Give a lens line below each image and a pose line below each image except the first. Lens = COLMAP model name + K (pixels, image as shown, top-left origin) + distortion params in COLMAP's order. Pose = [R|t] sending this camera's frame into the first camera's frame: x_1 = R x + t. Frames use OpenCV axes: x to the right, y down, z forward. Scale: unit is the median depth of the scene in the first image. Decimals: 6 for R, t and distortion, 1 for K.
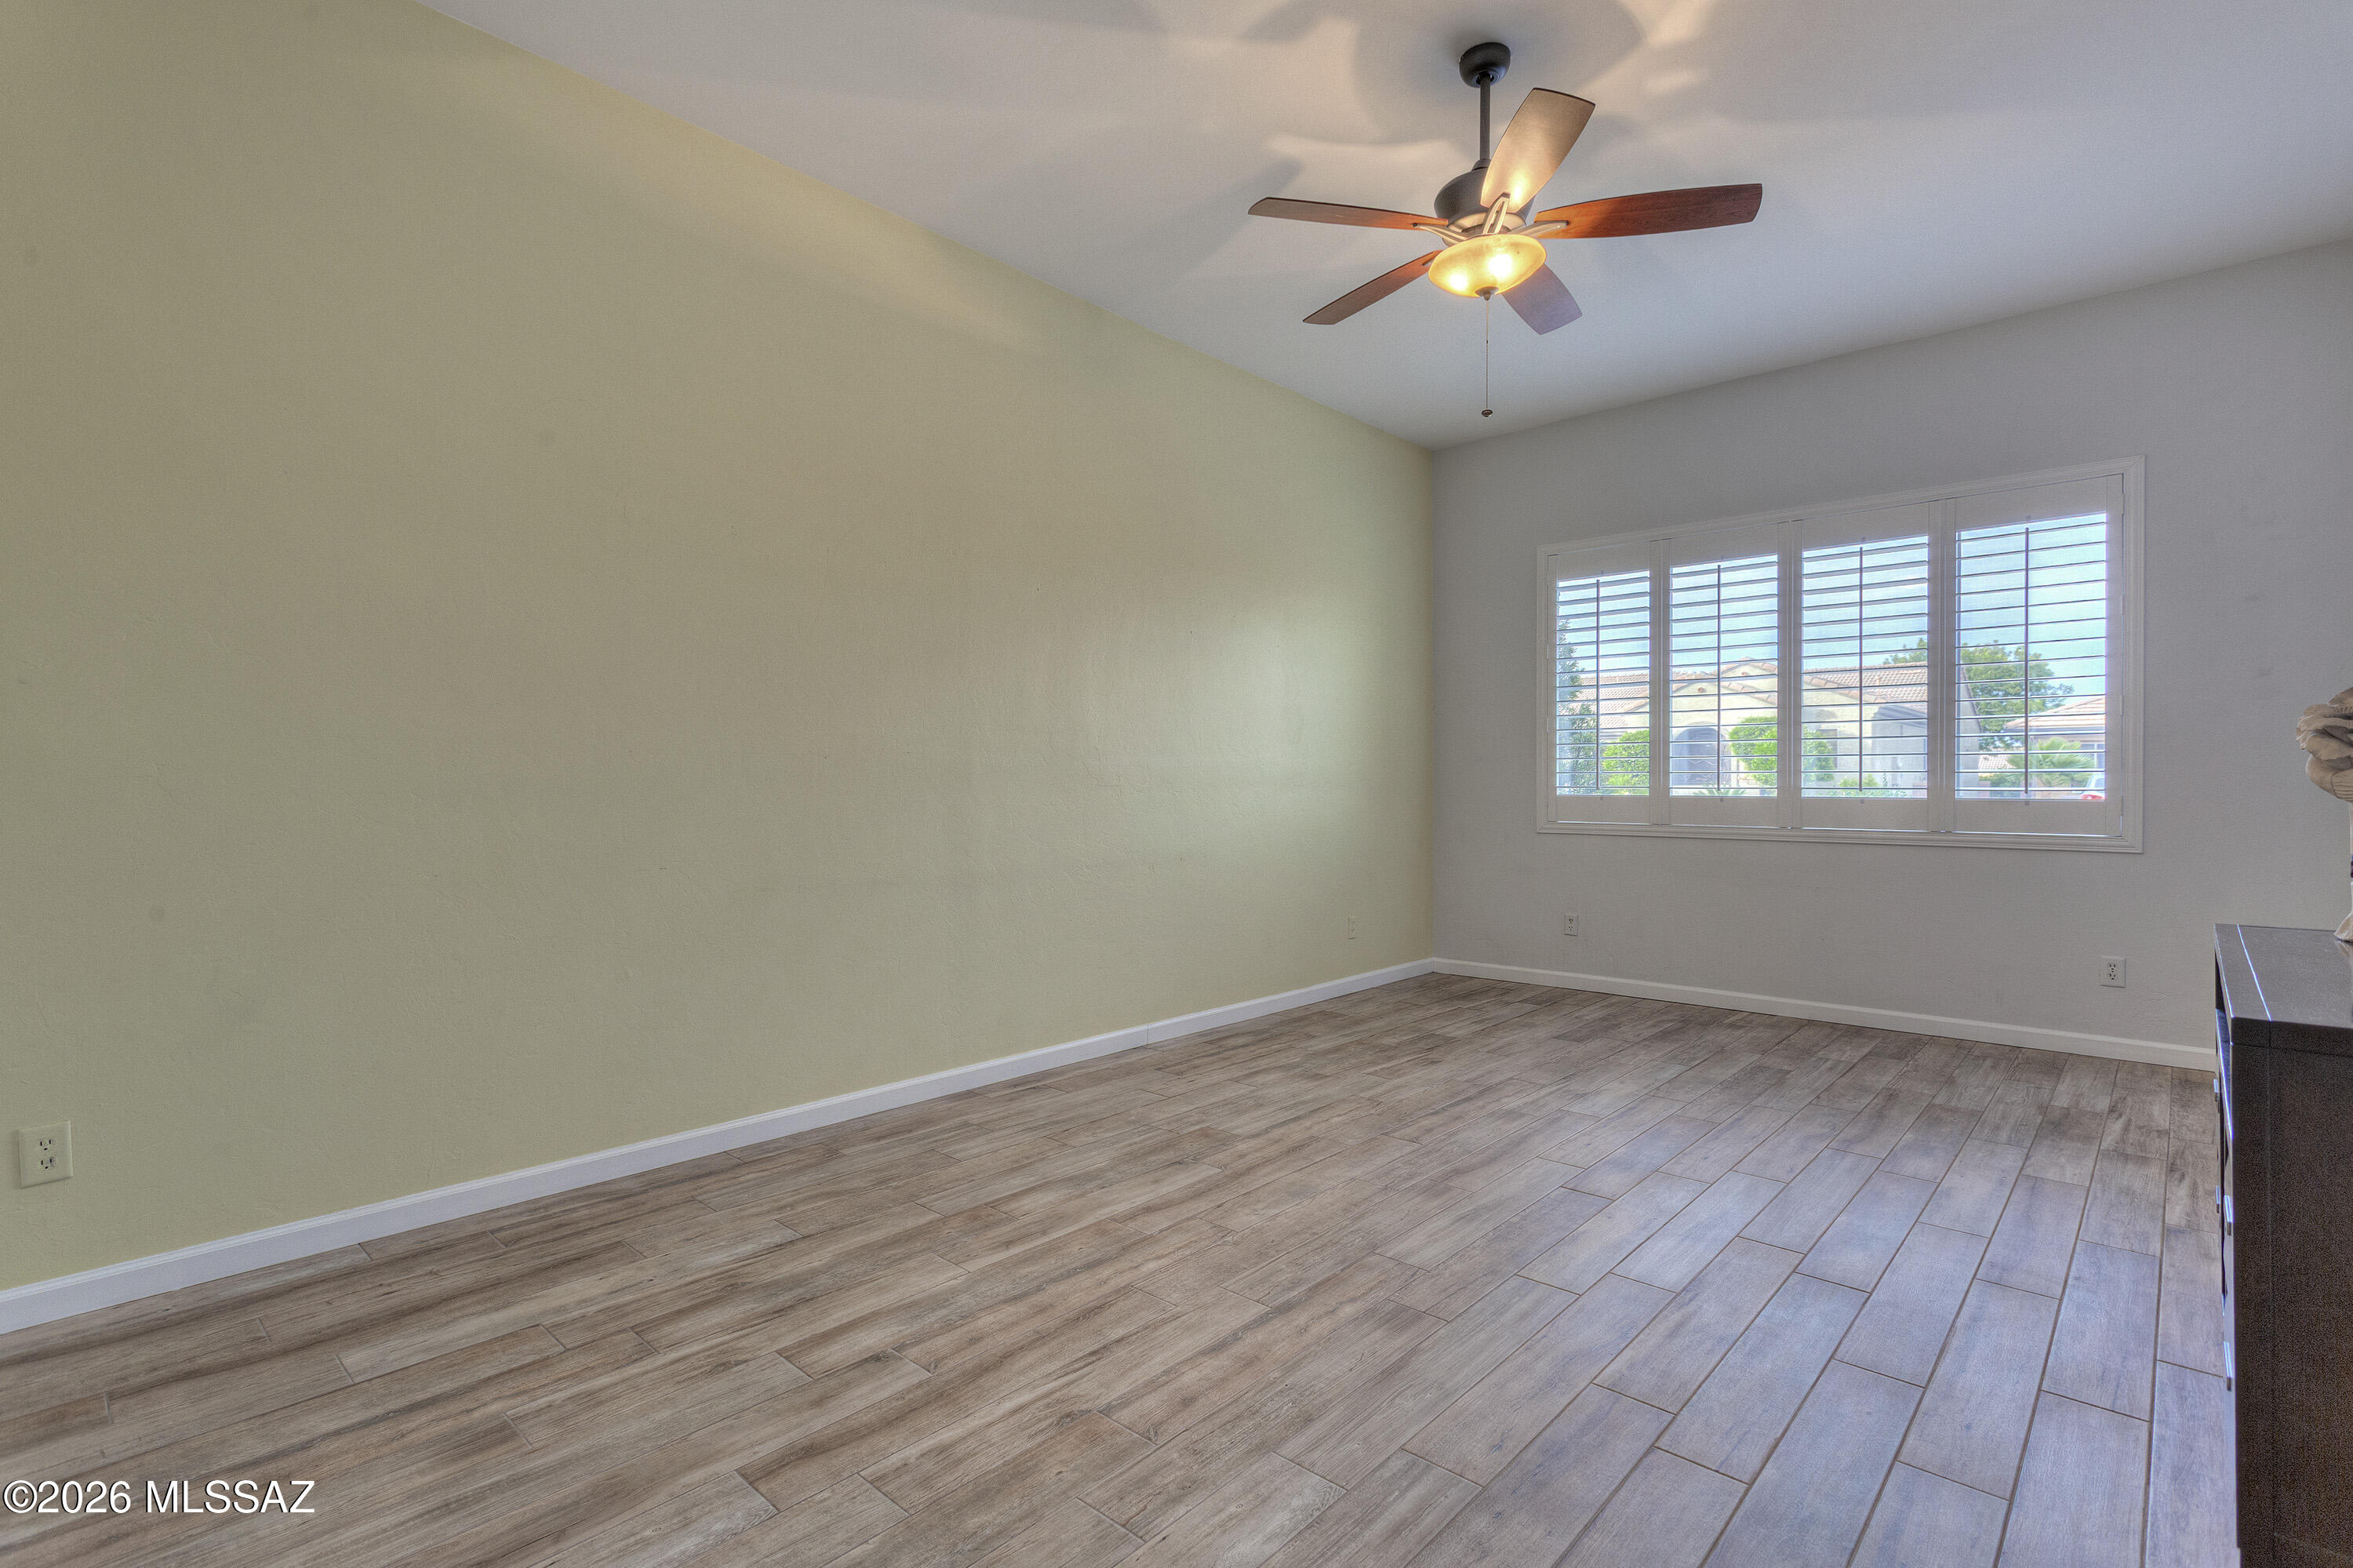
lens RADIAL K [[1129.9, 0, 1182.4], [0, 1129.9, 790.4], [0, 0, 1]] dist [0.016236, -0.002150]
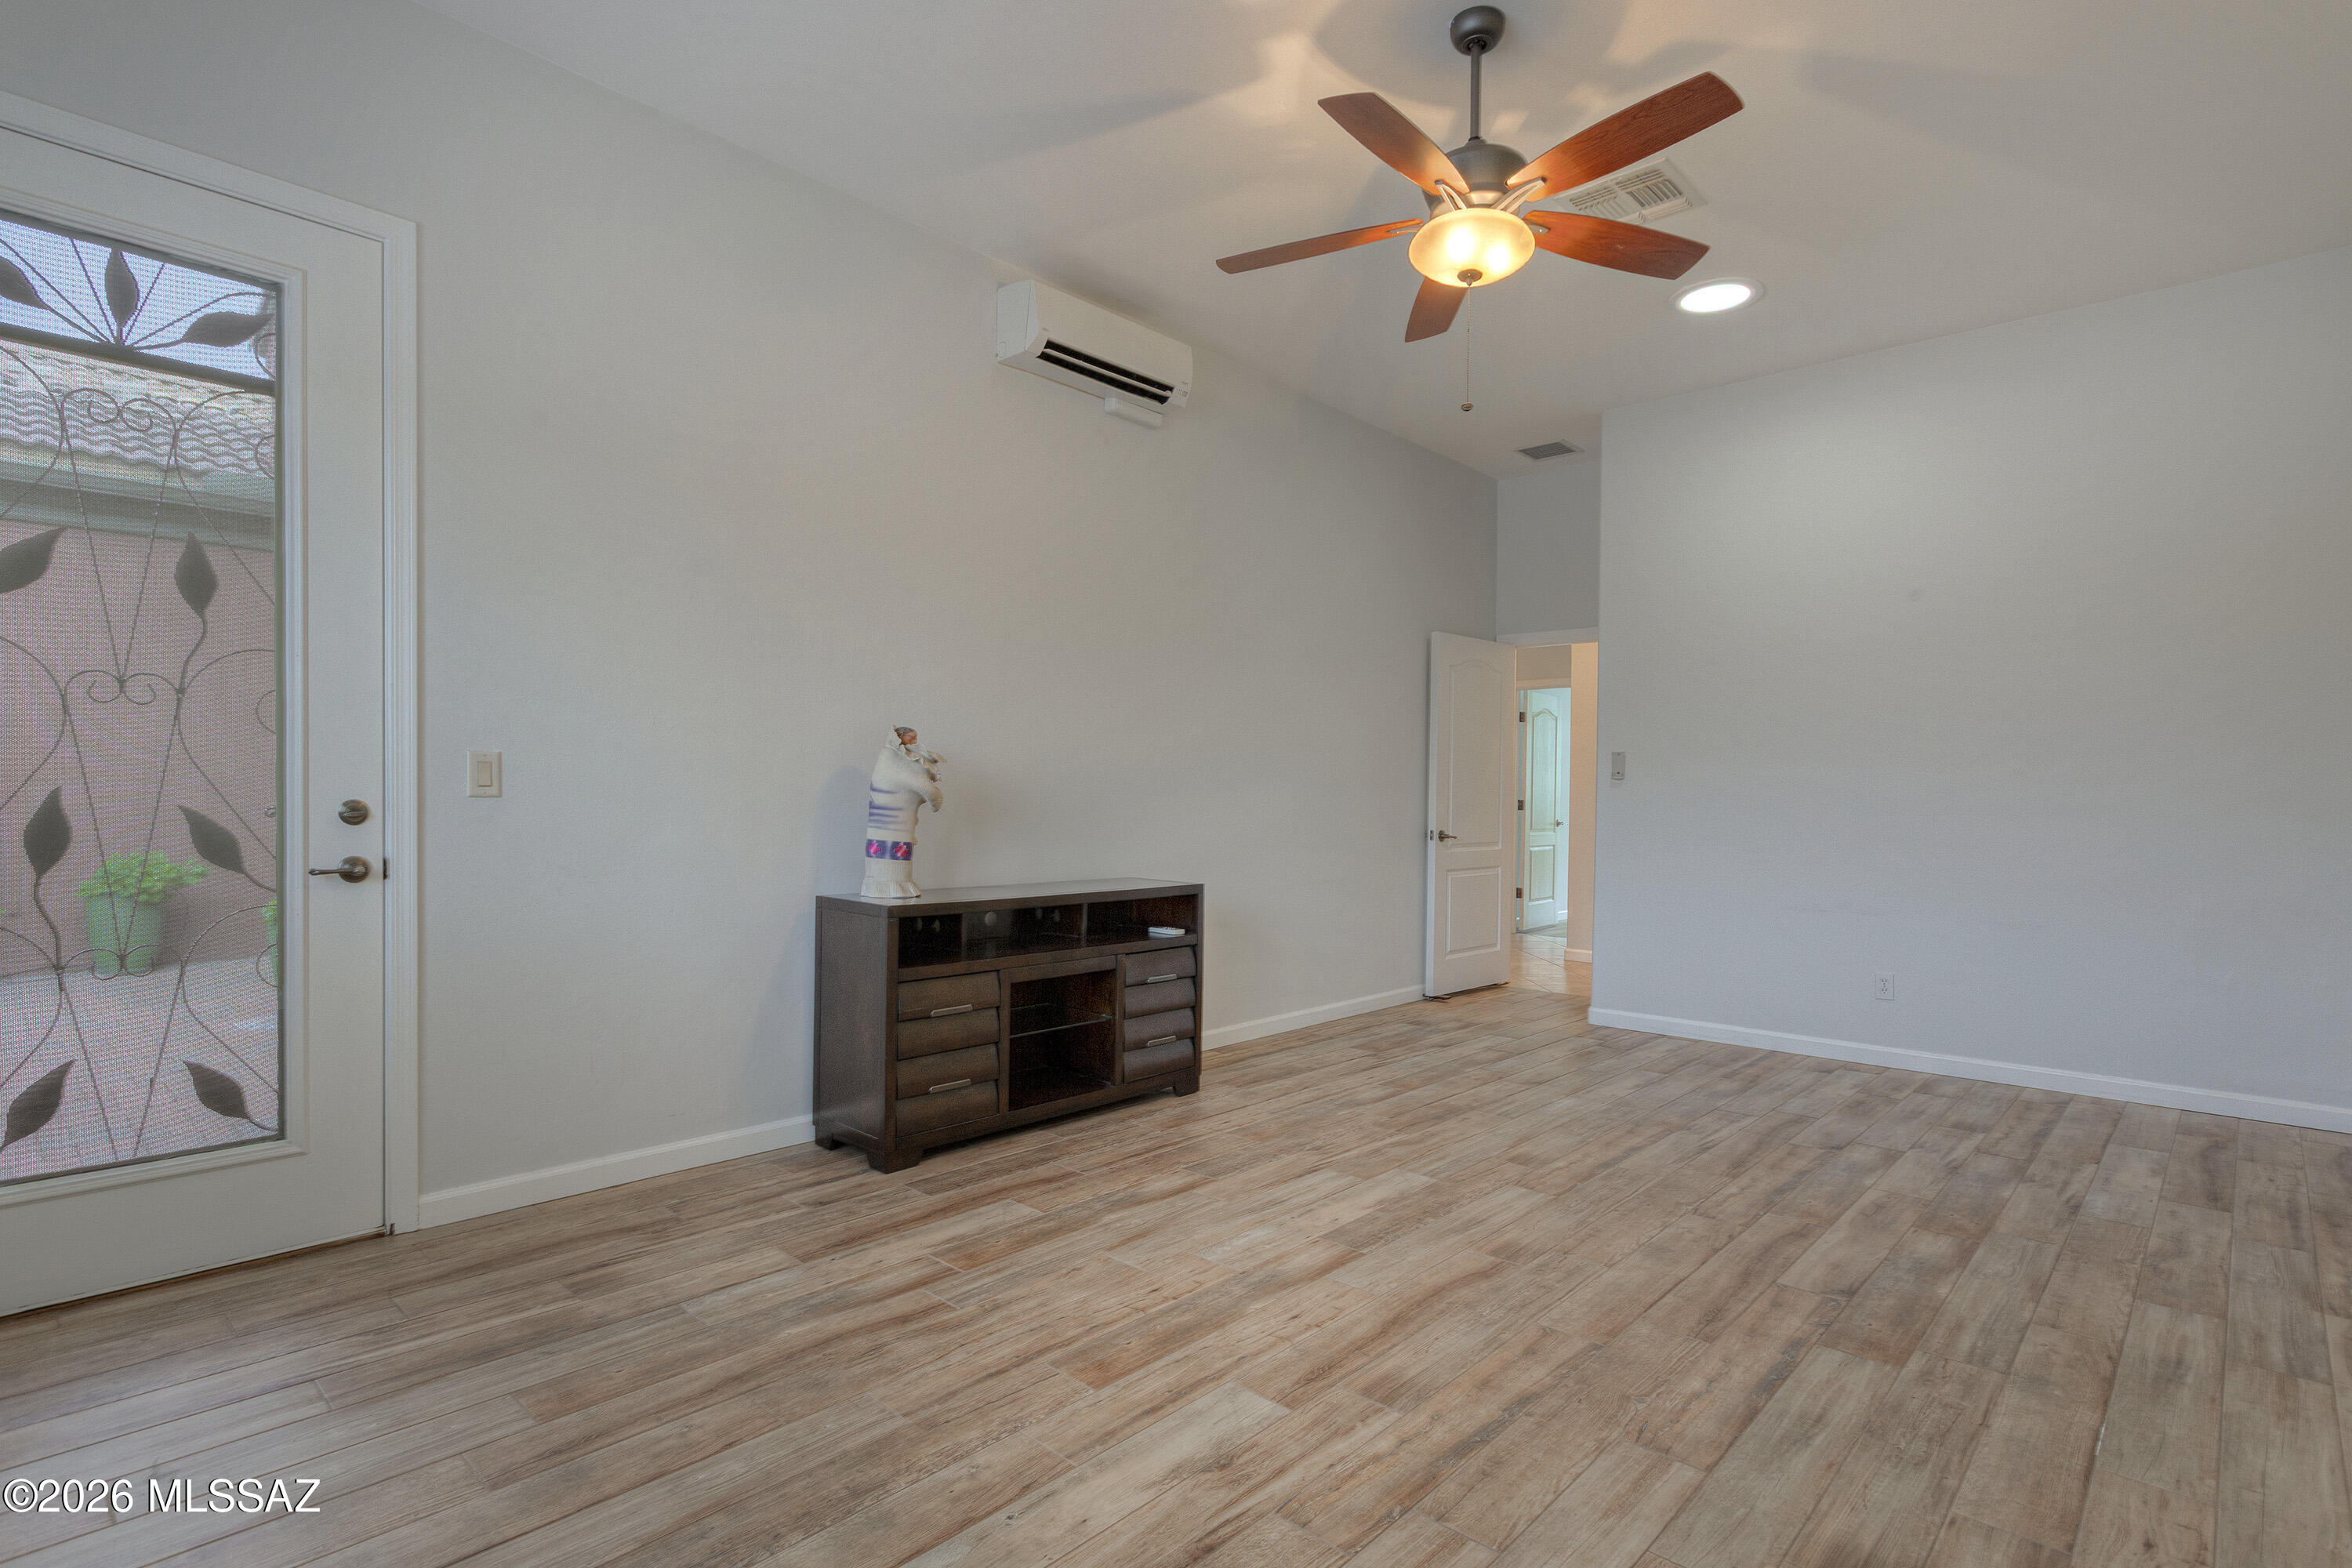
lens RADIAL K [[1129.4, 0, 1163.1], [0, 1129.4, 798.8], [0, 0, 1]] dist [0.016236, -0.002150]
pose [[-0.999139, -0.013610, 0.039186, 0.493813], [-0.013255, 0.999869, 0.009302, -0.014055], [-0.039308, 0.008774, -0.999189, 2.012537]]
